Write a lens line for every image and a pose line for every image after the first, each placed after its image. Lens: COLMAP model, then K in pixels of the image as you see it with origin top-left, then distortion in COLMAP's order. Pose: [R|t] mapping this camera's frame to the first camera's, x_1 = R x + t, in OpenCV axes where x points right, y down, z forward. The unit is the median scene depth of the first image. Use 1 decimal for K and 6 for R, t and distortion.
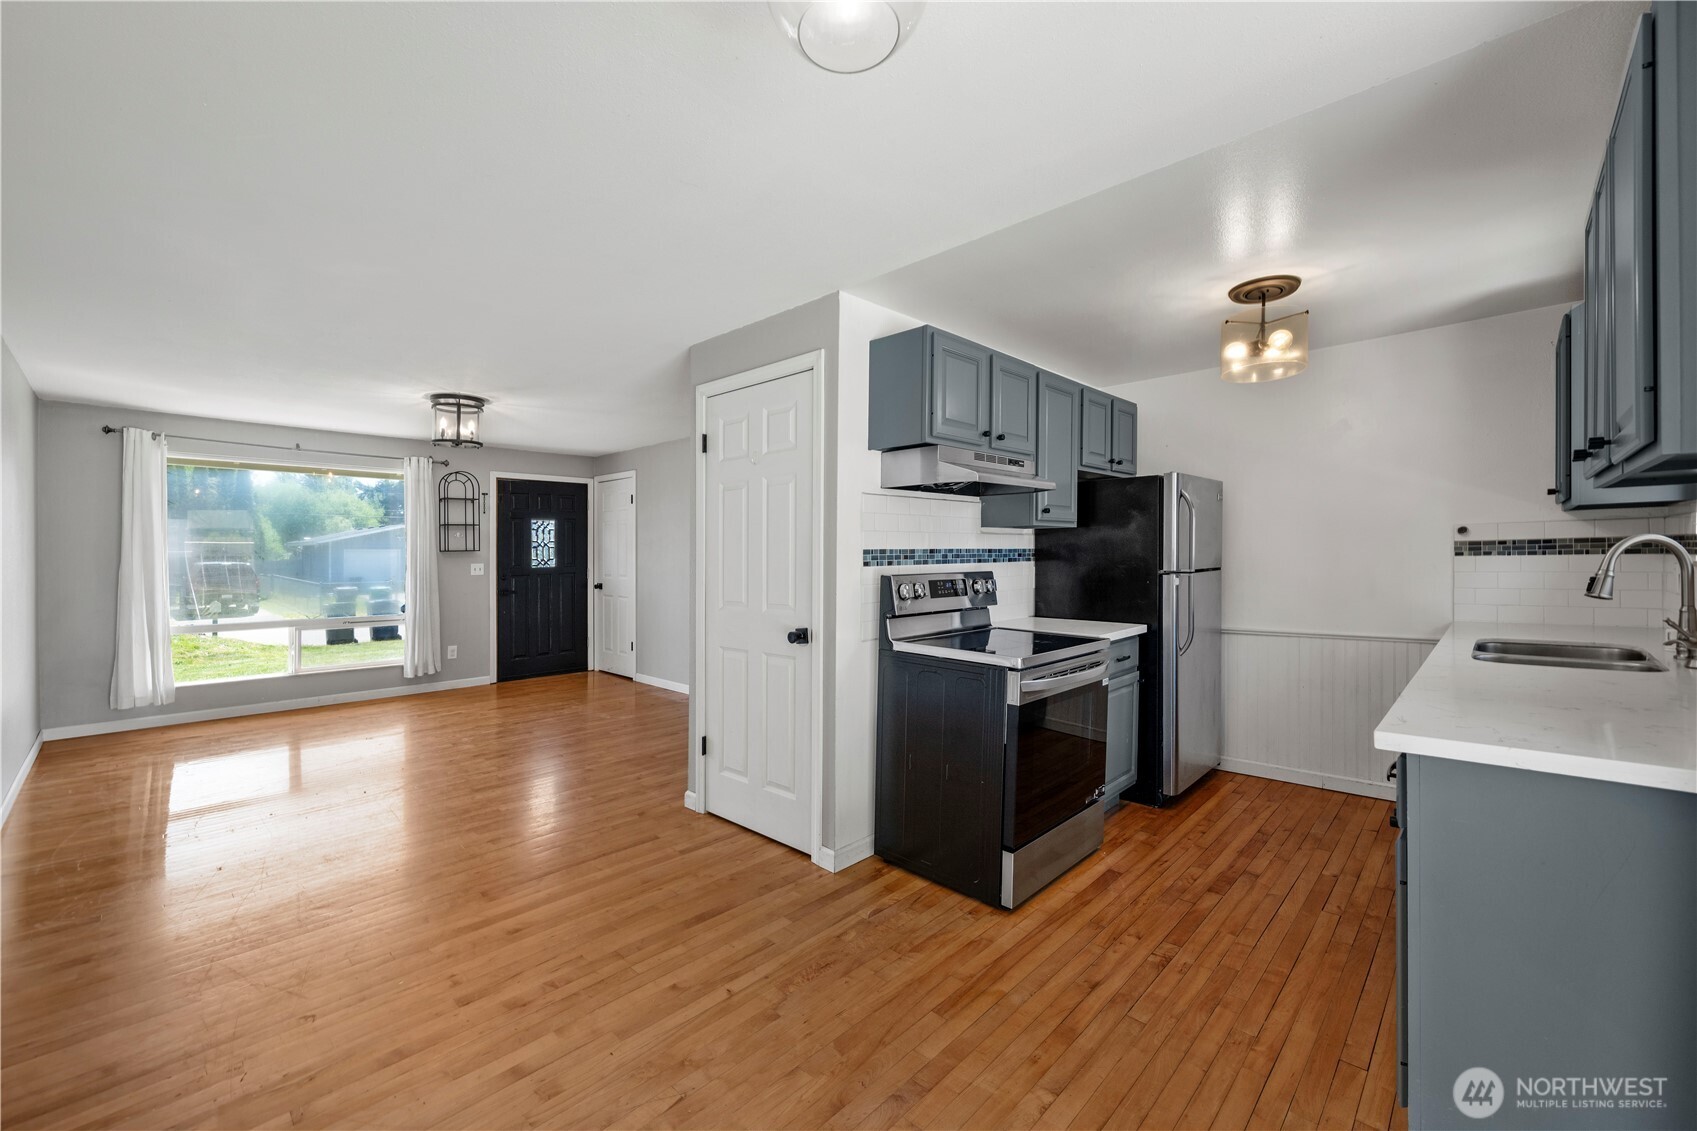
lens RADIAL K [[680.3, 0, 850.1], [0, 680.3, 577.8], [0, 0, 1]] dist [-0.002807, -0.000254]
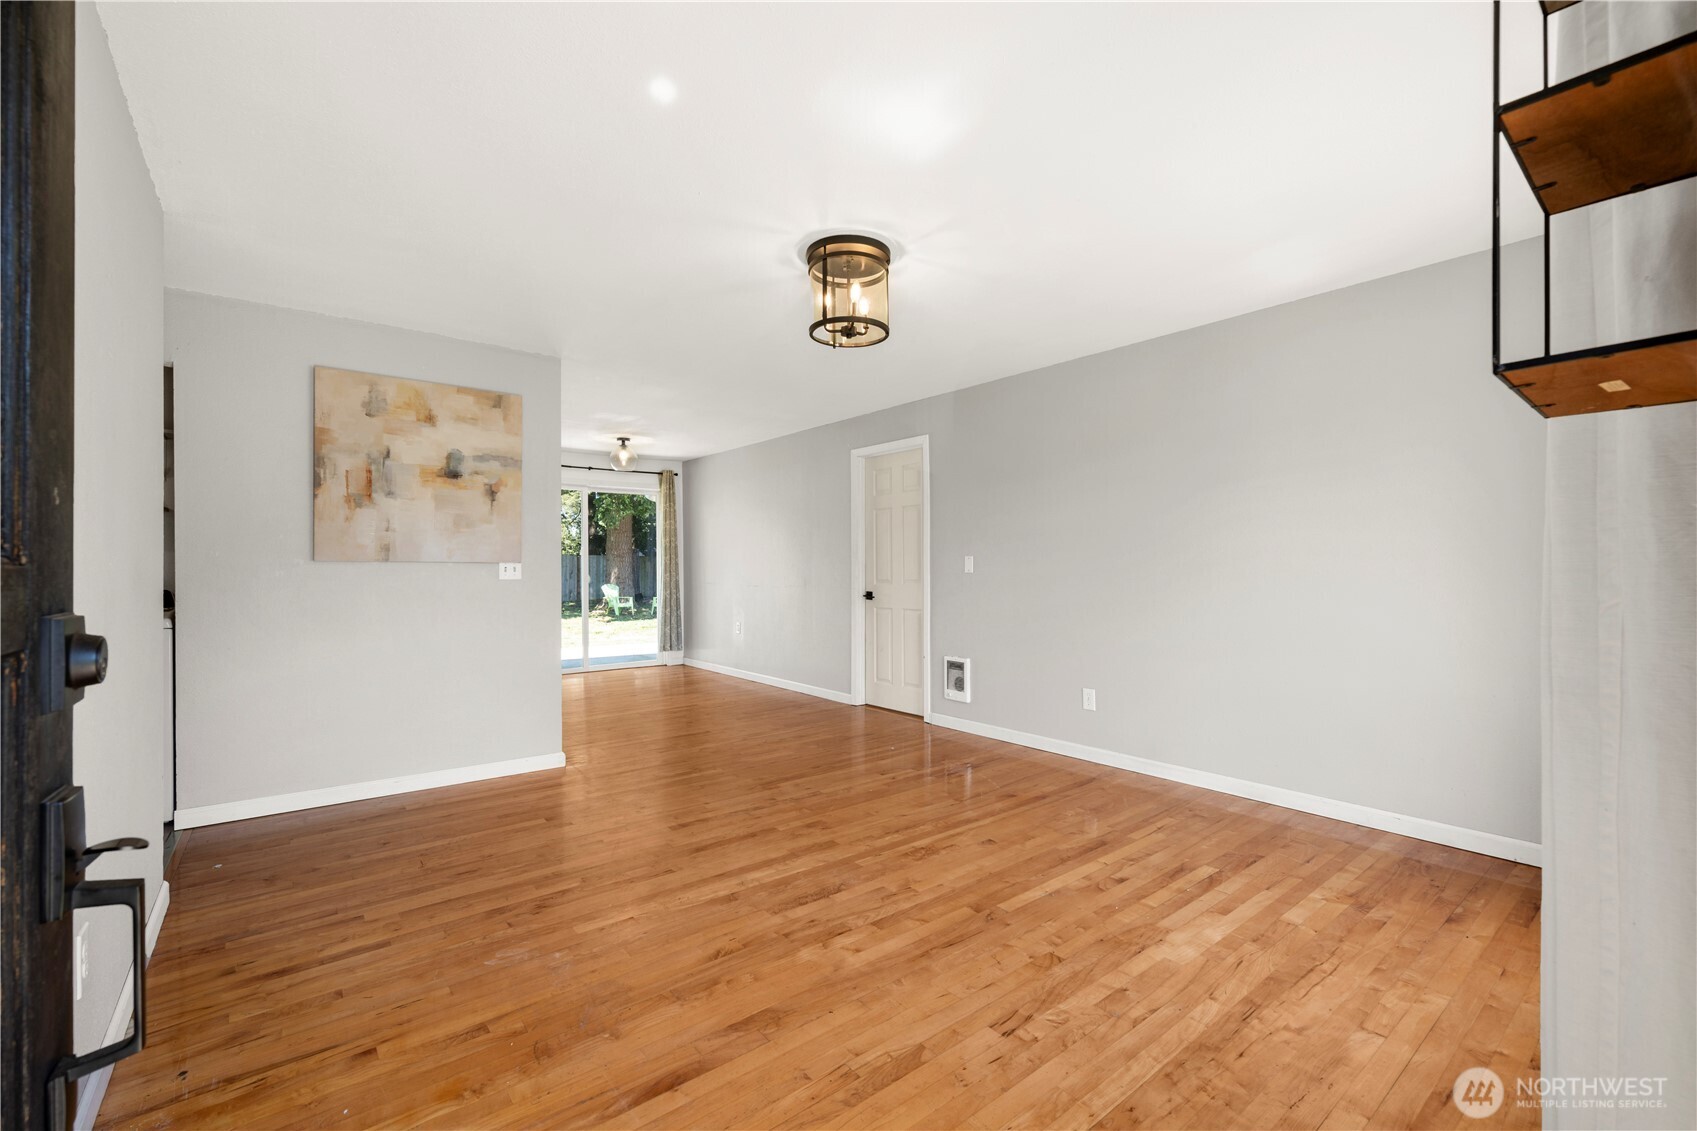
lens RADIAL K [[720.3, 0, 850.7], [0, 720.3, 571.1], [0, 0, 1]] dist [-0.001664, -0.000094]
pose [[-0.989667, 0.010675, 0.142990, -0.894755], [0.016455, 0.999092, 0.039298, -0.026198], [-0.142441, 0.041245, -0.988944, 2.133945]]
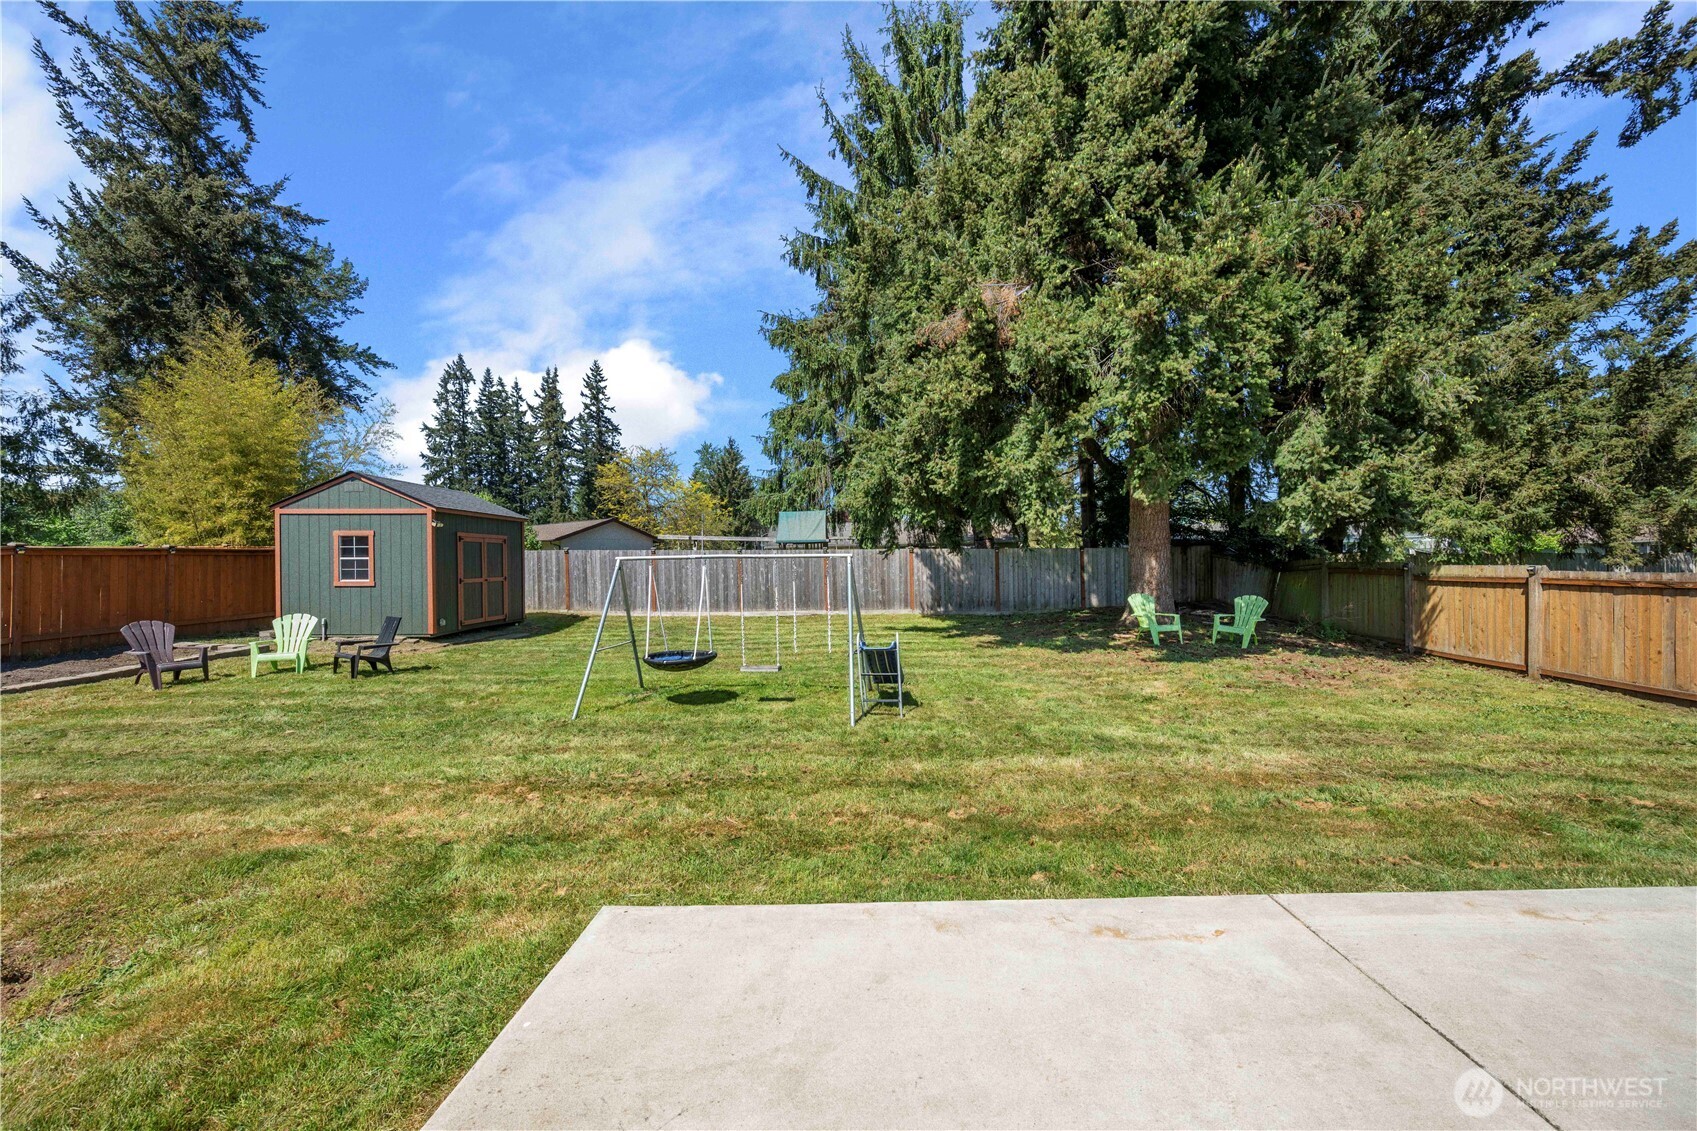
lens RADIAL K [[668.6, 0, 847.4], [0, 668.6, 569.4], [0, 0, 1]] dist [0.000558, 0.000291]
pose [[-0.680424, 0.019511, 0.732559, 0.453773], [0.059970, 0.997775, 0.029128, -0.049607], [-0.730361, 0.063751, -0.680080, -0.011542]]
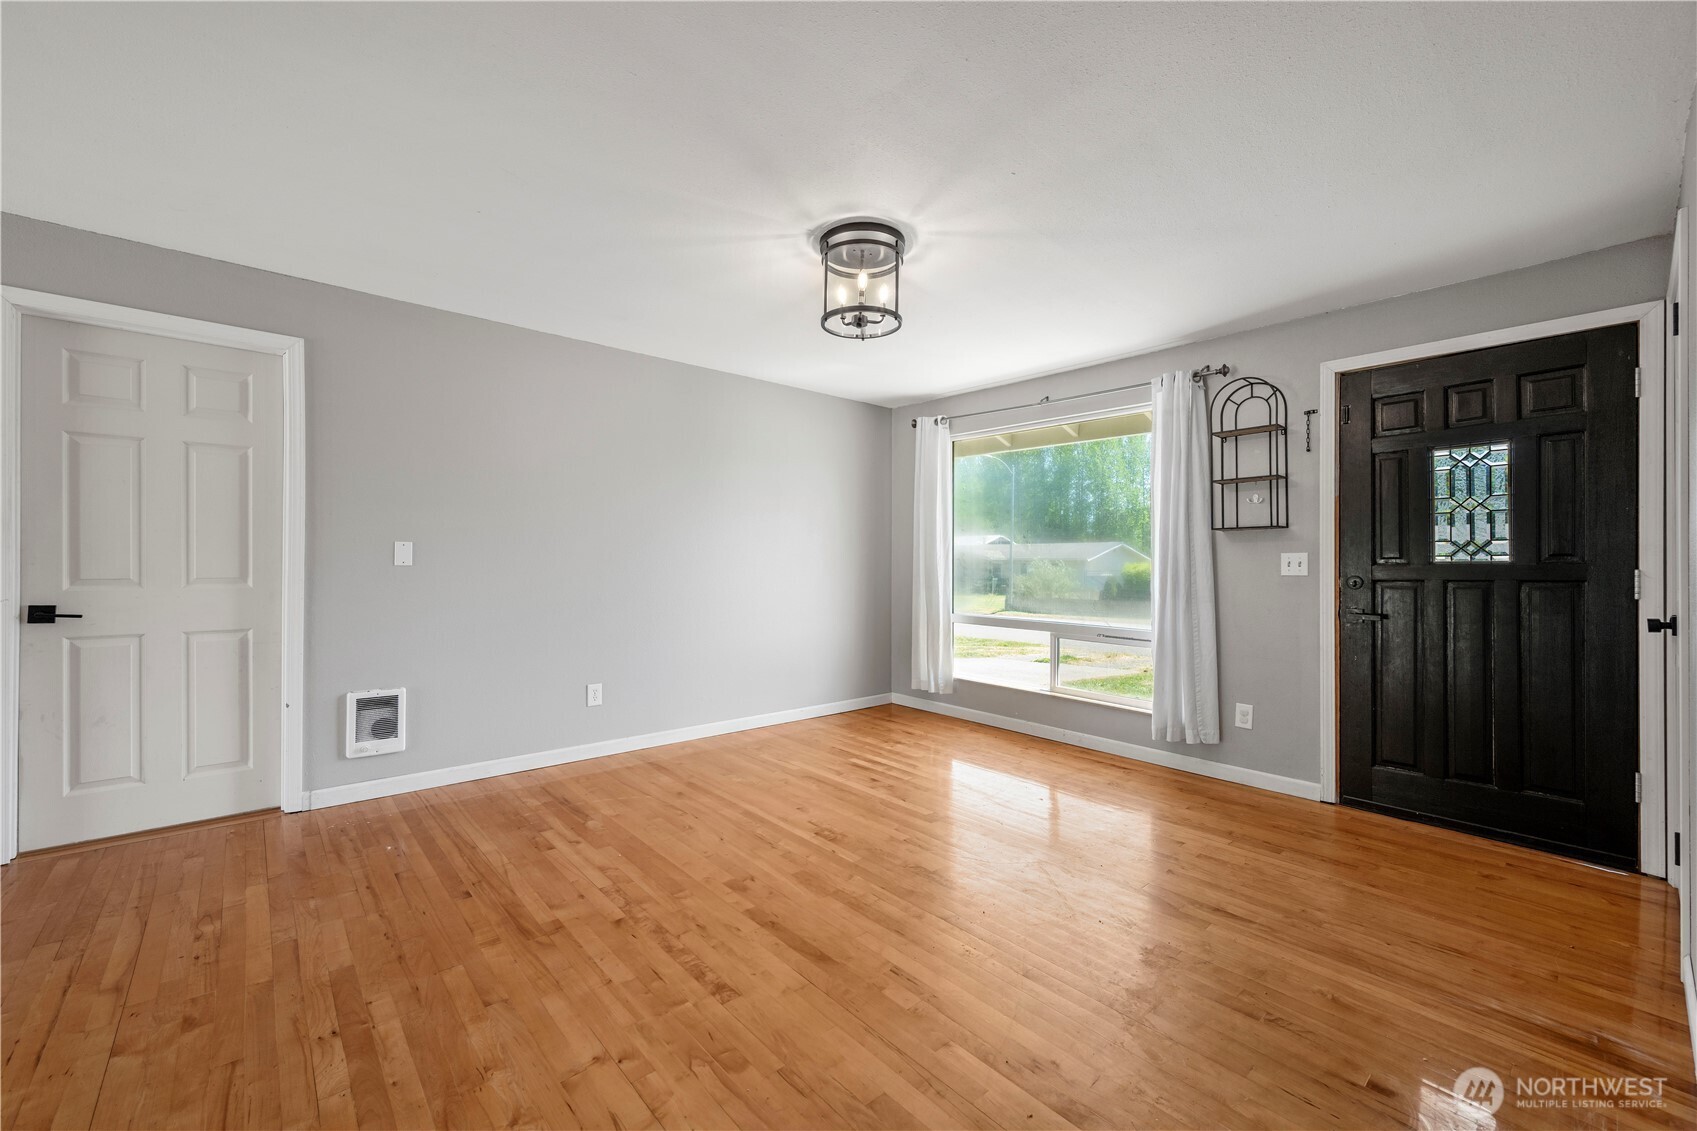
lens RADIAL K [[684.4, 0, 847.0], [0, 684.4, 571.9], [0, 0, 1]] dist [-0.003395, 0.000235]
pose [[-0.079050, 0.019040, -0.996689, -0.030130], [-0.046847, 0.998642, 0.022793, -0.004624], [0.995769, 0.048493, -0.078051, 1.381616]]
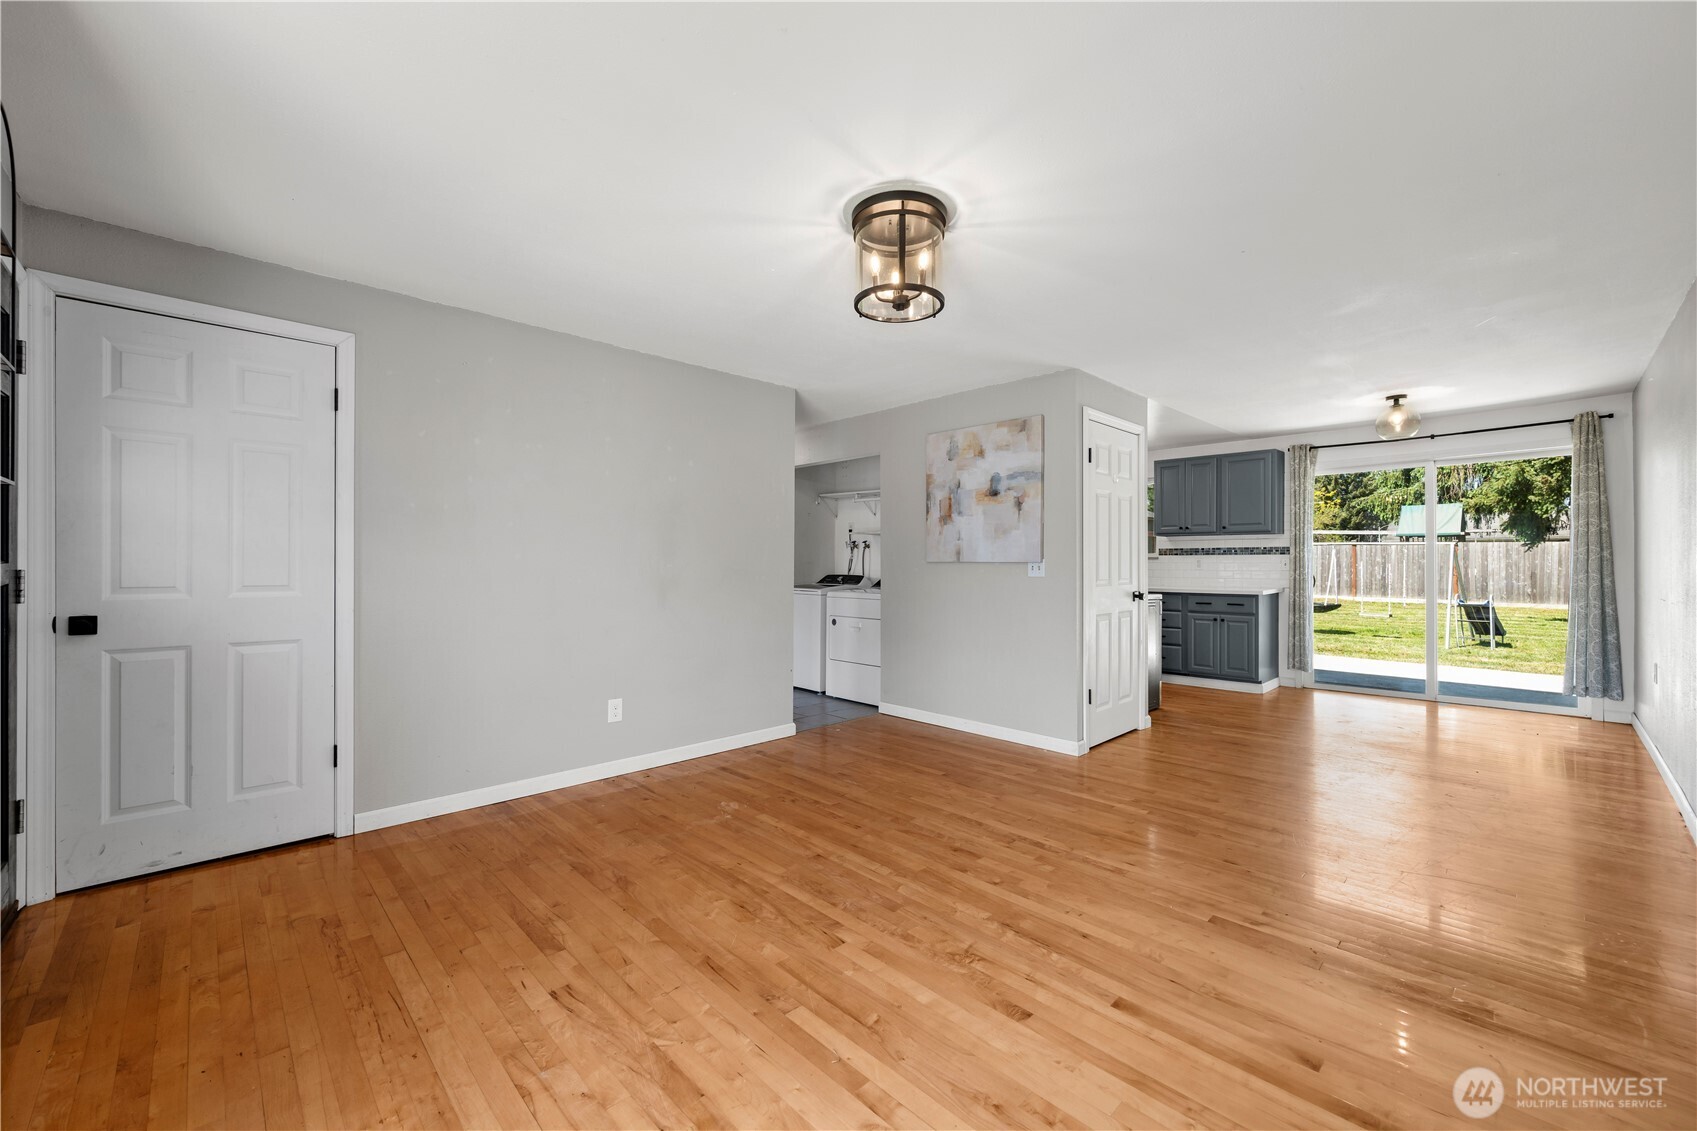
lens RADIAL K [[668.6, 0, 847.4], [0, 668.6, 569.4], [0, 0, 1]] dist [0.000558, 0.000291]
pose [[0.049096, 0.002480, 0.998791, -1.442663], [0.037035, 0.999305, -0.004301, 0.002246], [-0.998107, 0.037202, 0.048970, 1.353879]]
